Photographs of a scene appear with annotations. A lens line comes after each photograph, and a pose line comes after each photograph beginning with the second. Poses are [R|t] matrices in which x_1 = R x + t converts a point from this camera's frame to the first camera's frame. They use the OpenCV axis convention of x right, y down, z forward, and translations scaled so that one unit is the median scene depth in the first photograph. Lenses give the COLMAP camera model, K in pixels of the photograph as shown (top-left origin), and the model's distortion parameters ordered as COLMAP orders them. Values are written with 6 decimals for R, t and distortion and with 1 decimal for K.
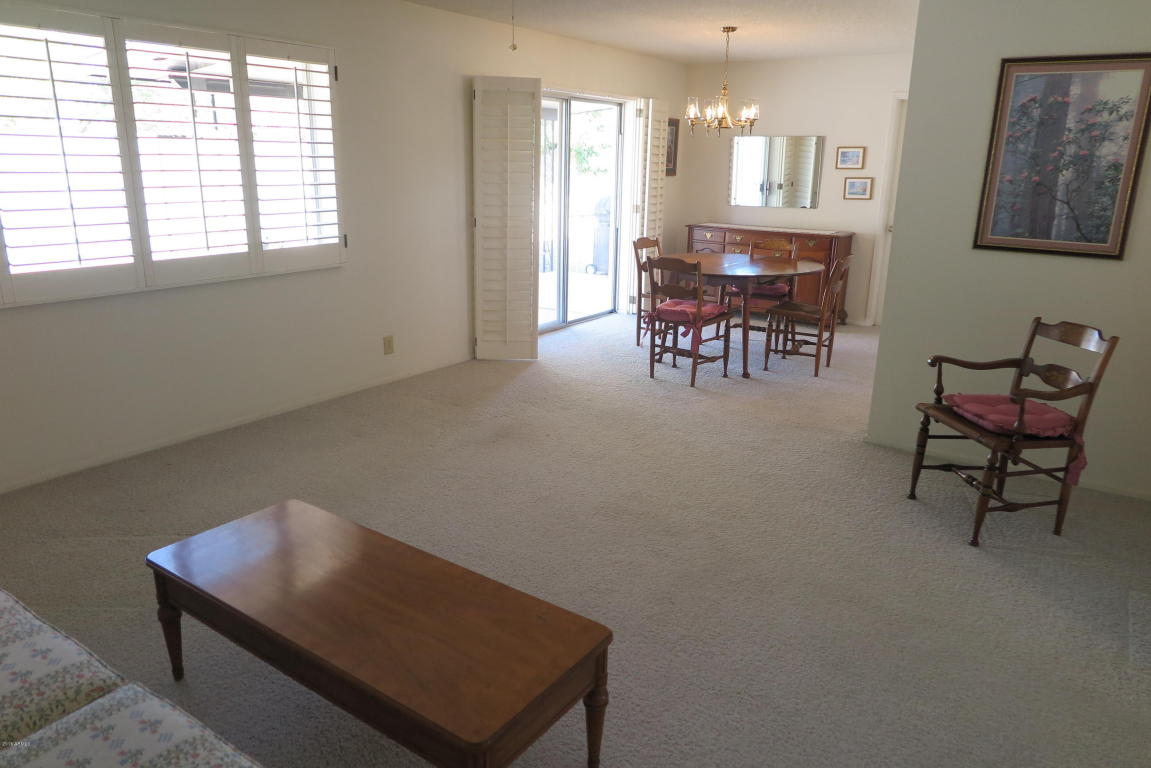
lens RADIAL K [[791.2, 0, 573.6], [0, 791.2, 381.4], [0, 0, 1]] dist [-0.018130, 0.006839]
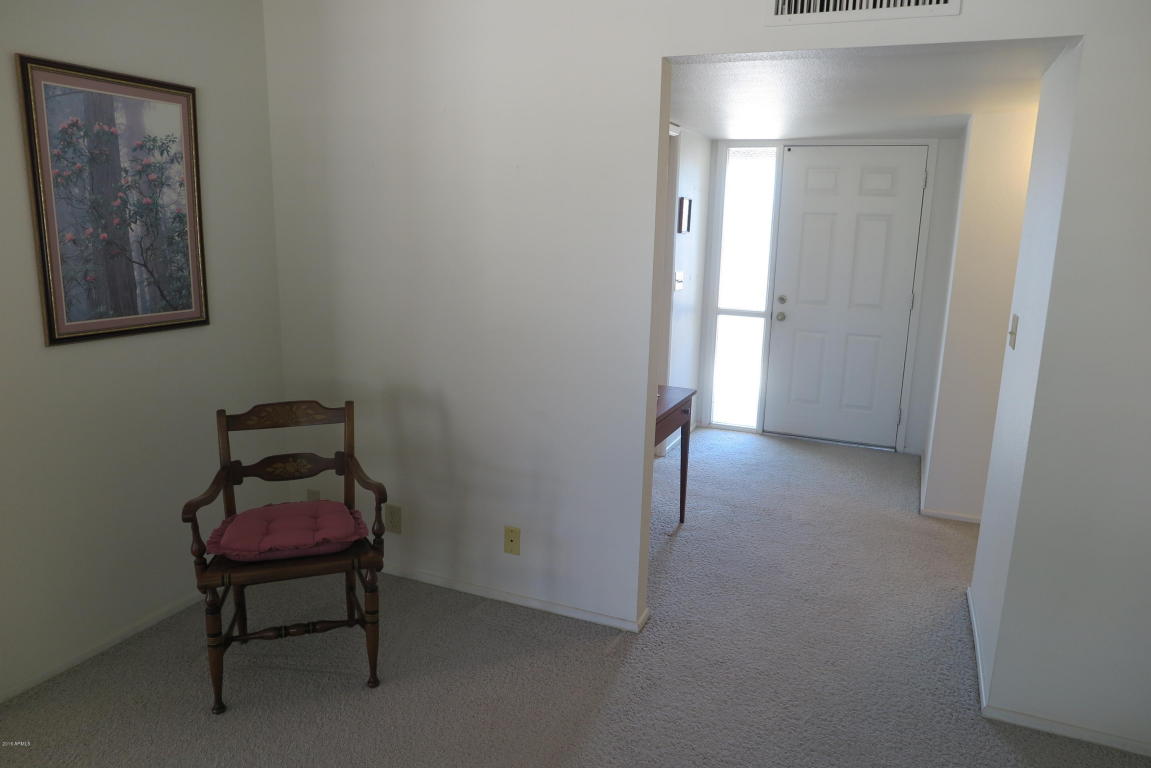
lens RADIAL K [[791.2, 0, 574.8], [0, 791.2, 380.2], [0, 0, 1]] dist [-0.018130, 0.006839]
pose [[-0.222424, -0.223237, 0.949048, -0.222665], [0.233686, 0.932849, 0.274195, -0.236450], [-0.946530, 0.282767, -0.155321, 0.758373]]
